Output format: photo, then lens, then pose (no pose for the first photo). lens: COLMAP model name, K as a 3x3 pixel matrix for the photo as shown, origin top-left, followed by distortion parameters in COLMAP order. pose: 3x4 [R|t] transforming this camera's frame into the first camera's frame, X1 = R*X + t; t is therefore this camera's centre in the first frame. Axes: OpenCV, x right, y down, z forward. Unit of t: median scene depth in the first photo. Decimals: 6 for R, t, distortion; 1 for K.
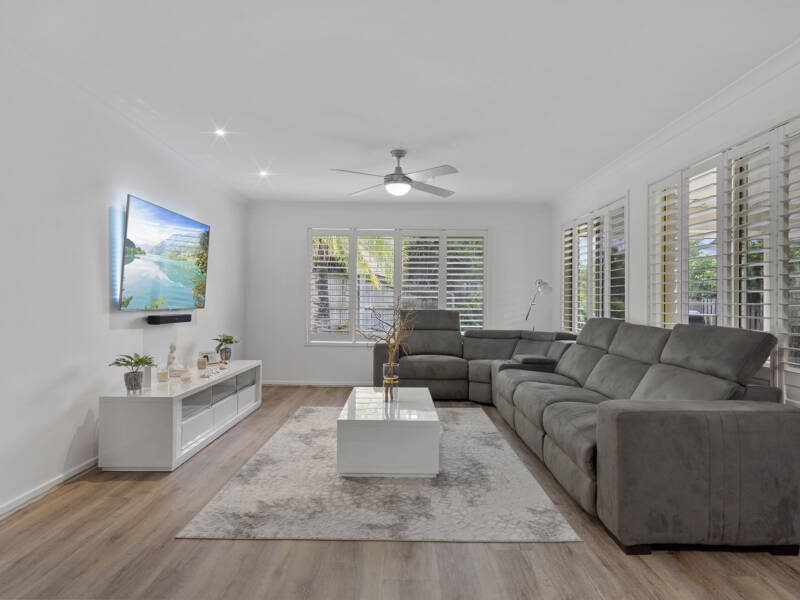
lens RADIAL K [[491.6, 0, 400.0], [0, 491.6, 300.0], [0, 0, 1]] dist [0.002781, 0.001443]
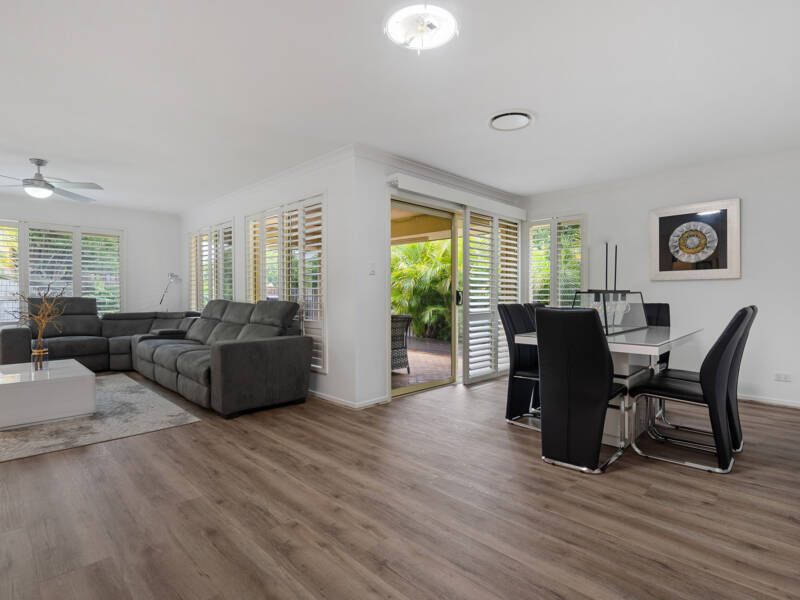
lens RADIAL K [[416.5, 0, 400.0], [0, 416.5, 300.0], [0, 0, 1]] dist [0.001300, -0.000205]
pose [[0.709157, -0.018541, 0.704807, -0.111754], [0.003820, 0.999741, 0.022456, 0.013090], [-0.705041, -0.013232, 0.709043, -0.358190]]
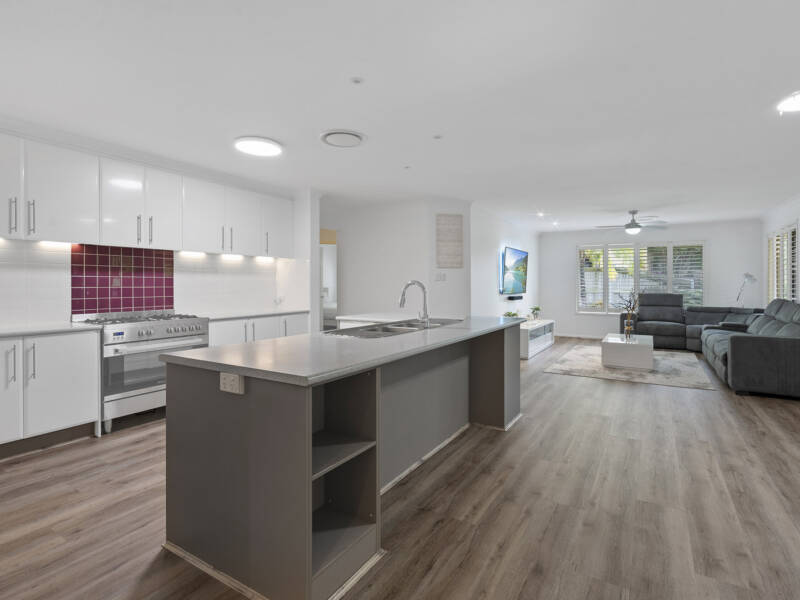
lens RADIAL K [[408.6, 0, 403.4], [0, 408.6, 287.9], [0, 0, 1]] dist [-0.000703, 0.001068]
pose [[0.855148, -0.006491, -0.518344, 0.061629], [0.011455, 0.999914, 0.006377, -0.027510], [0.518258, -0.011391, 0.855149, -0.940098]]
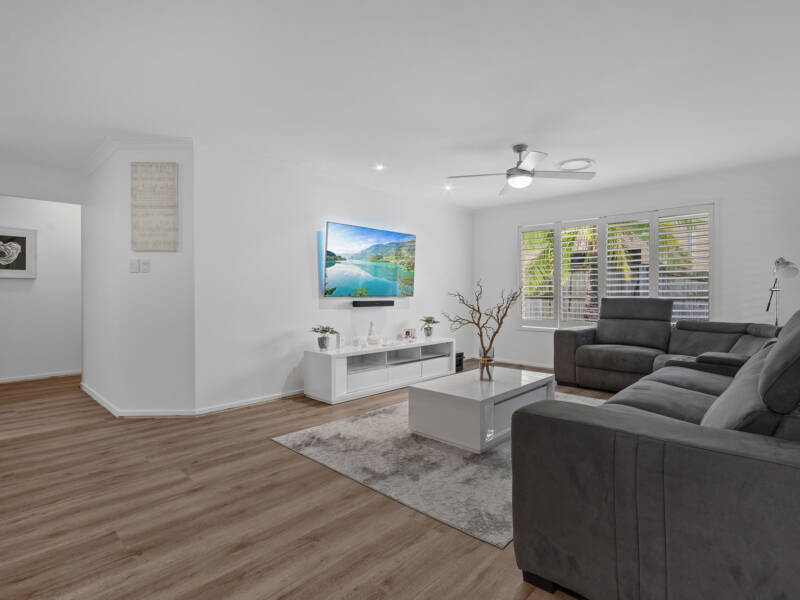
lens RADIAL K [[412.8, 0, 399.6], [0, 412.8, 295.0], [0, 0, 1]] dist [-0.001085, -0.000213]
pose [[0.727308, -0.006052, -0.686284, 0.471583], [0.010736, 0.999939, 0.002559, 0.012727], [0.686227, -0.009229, 0.727329, 0.201729]]
